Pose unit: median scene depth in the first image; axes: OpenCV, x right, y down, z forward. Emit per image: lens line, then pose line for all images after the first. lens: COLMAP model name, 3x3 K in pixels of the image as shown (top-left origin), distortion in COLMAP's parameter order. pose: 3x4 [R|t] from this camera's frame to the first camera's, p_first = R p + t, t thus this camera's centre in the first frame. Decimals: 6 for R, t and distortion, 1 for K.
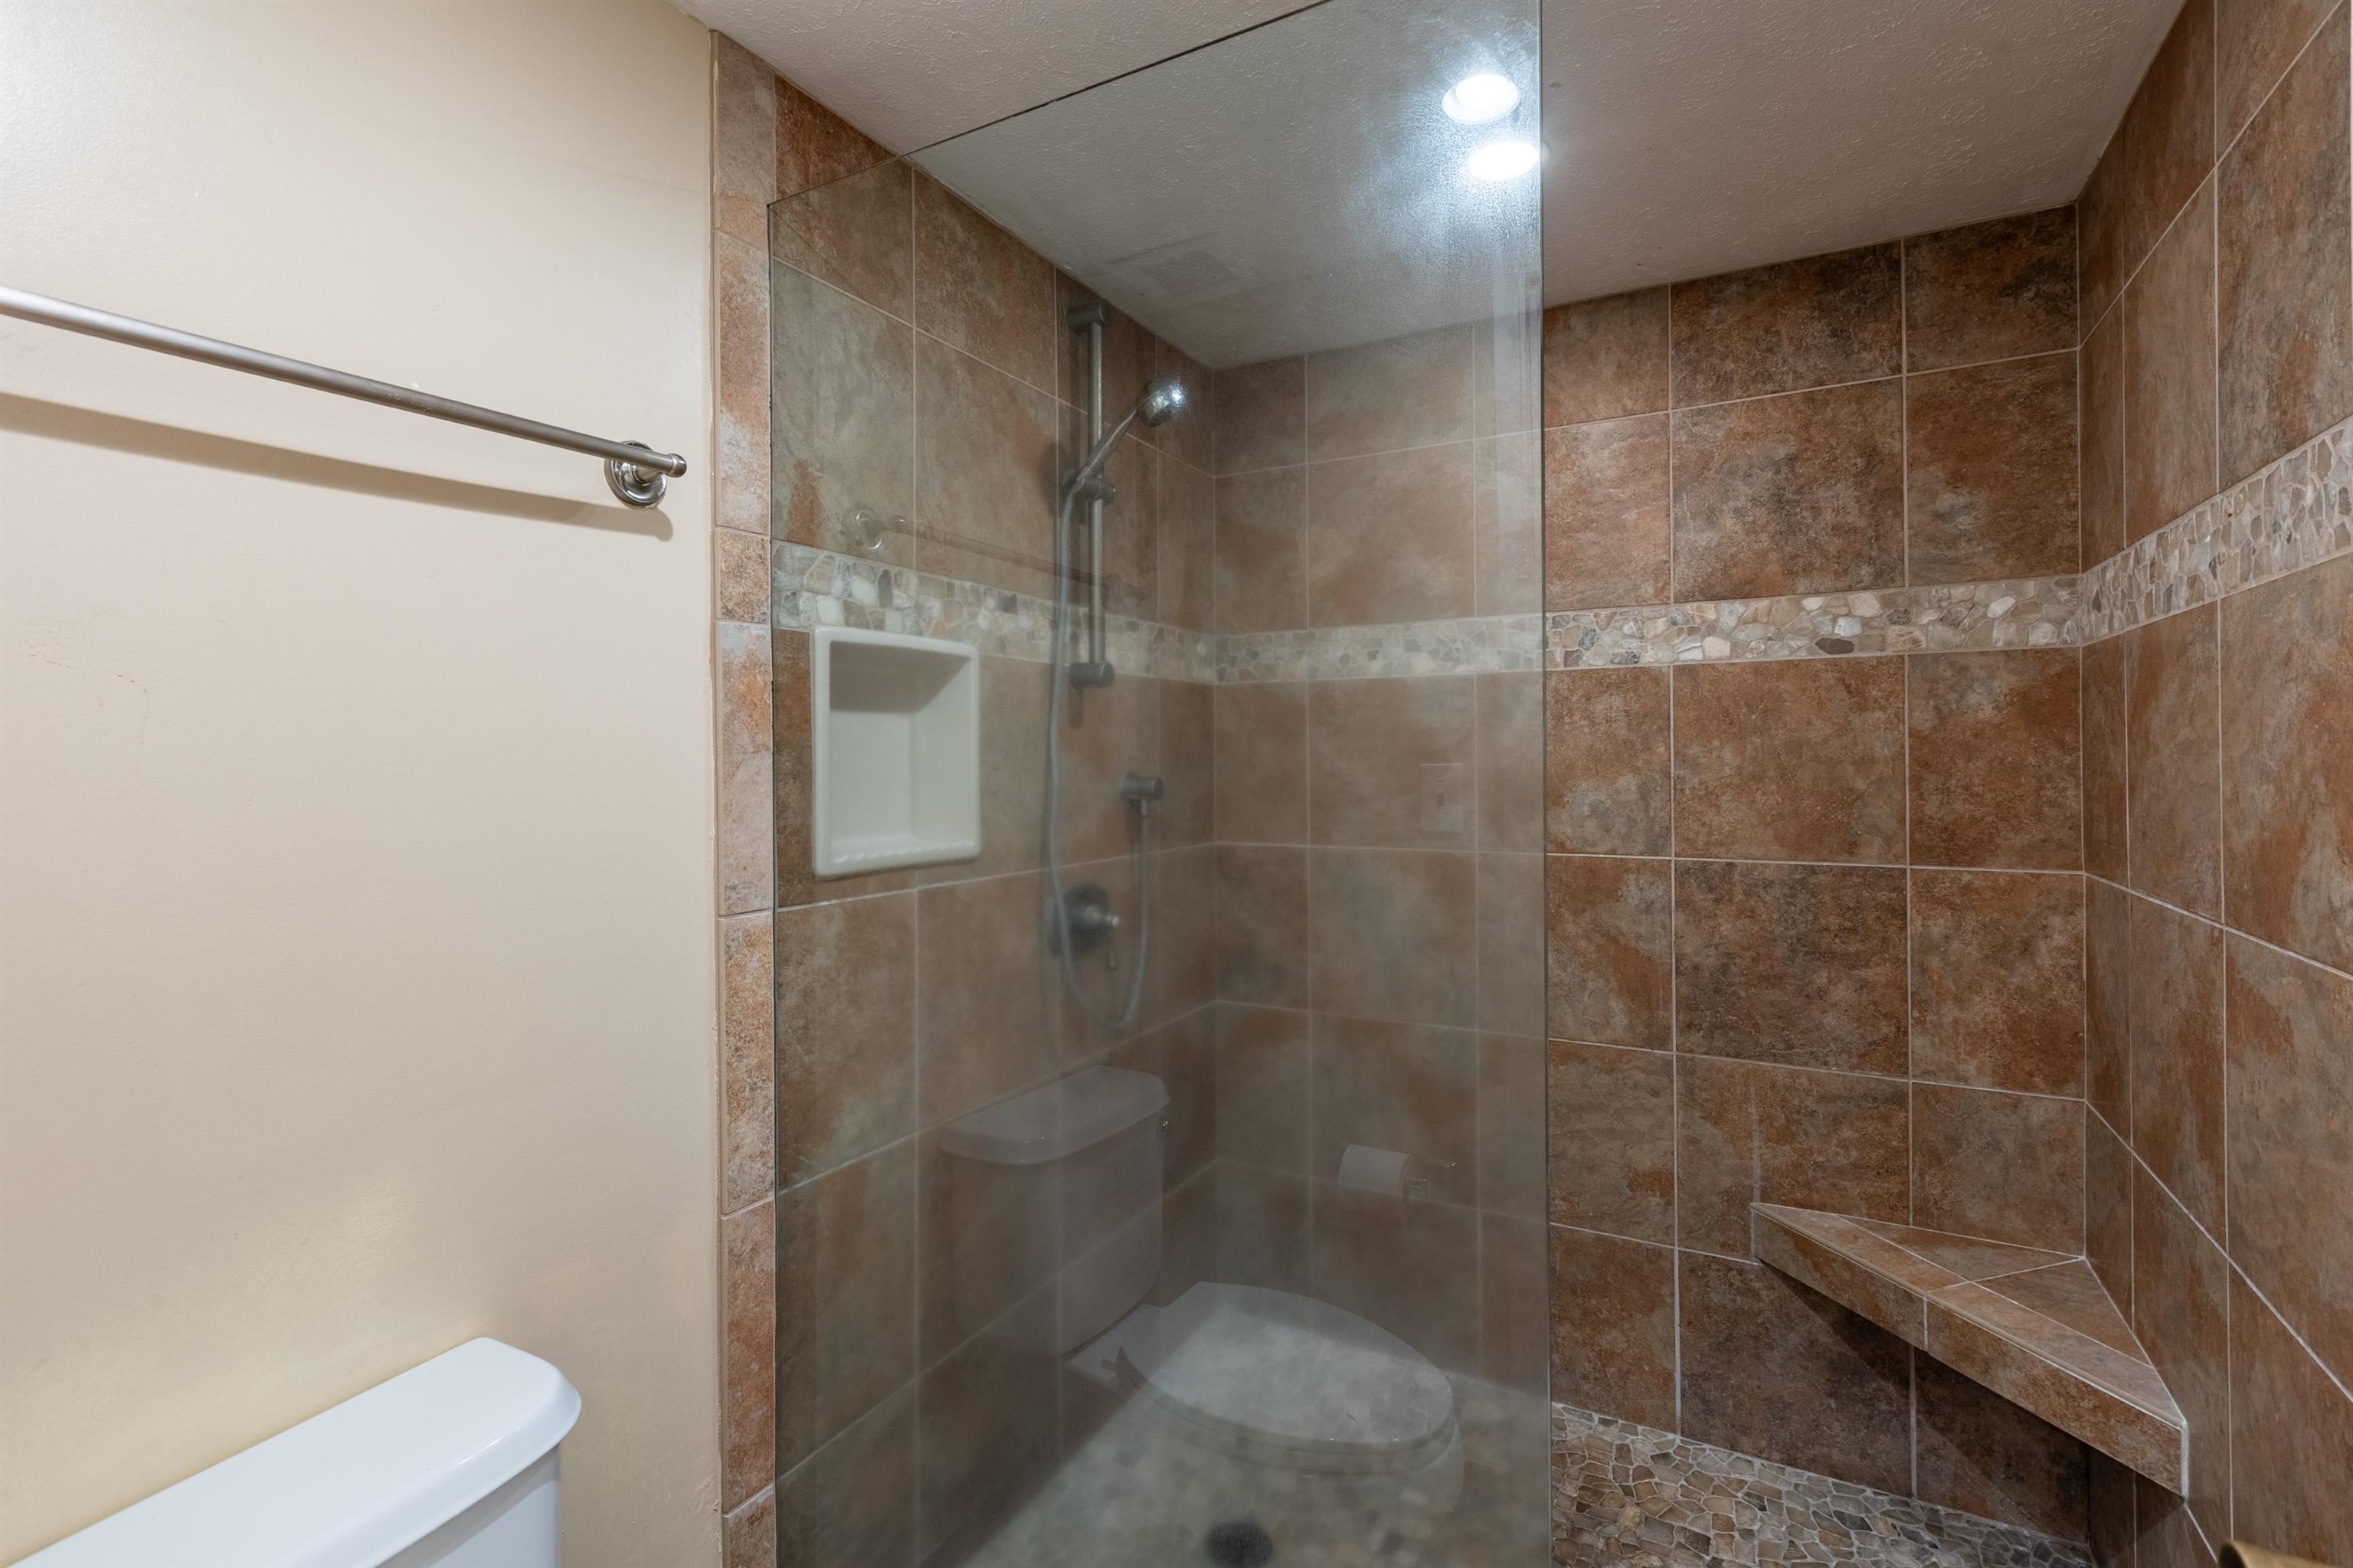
lens RADIAL K [[1077.6, 0, 1180.8], [0, 1077.6, 766.8], [0, 0, 1]] dist [-0.000220, 0.000417]
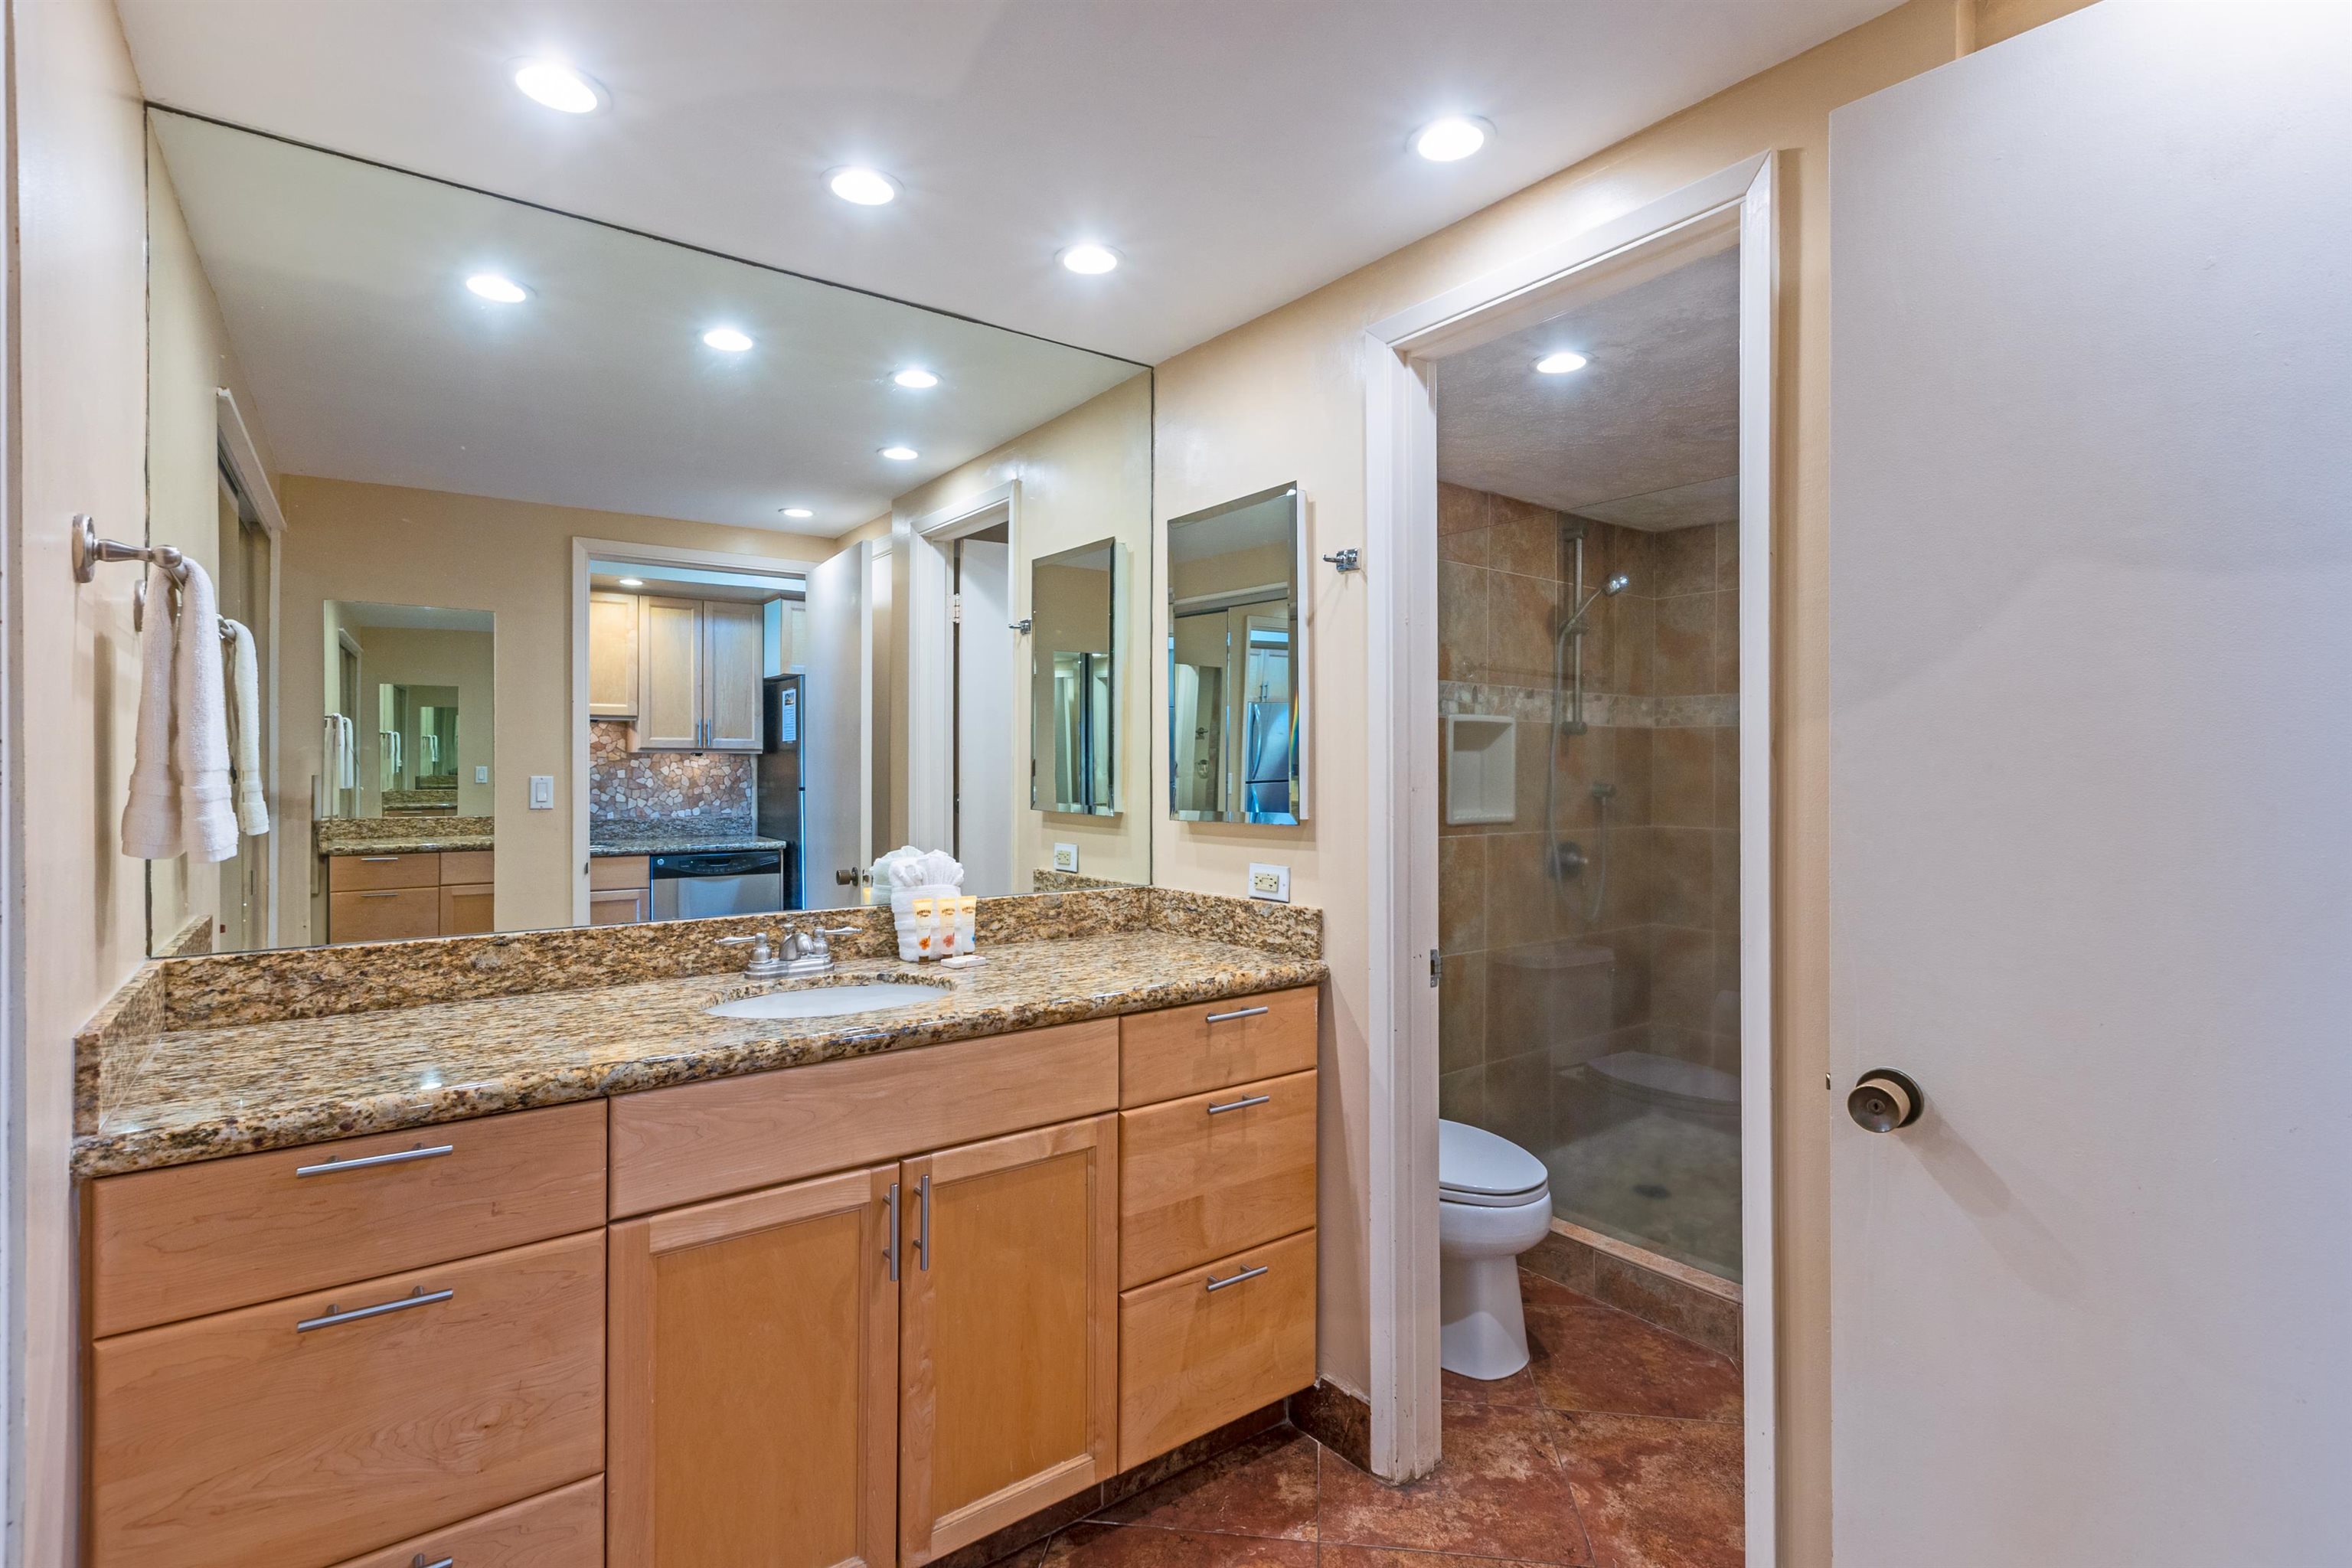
lens RADIAL K [[1077.1, 0, 1182.4], [0, 1077.1, 772.0], [0, 0, 1]] dist [-0.000220, 0.000417]
pose [[0.913422, 0.011522, -0.406851, 0.056990], [-0.012909, 0.999916, -0.000665, -0.000640], [0.406809, 0.005859, 0.913494, -0.975016]]
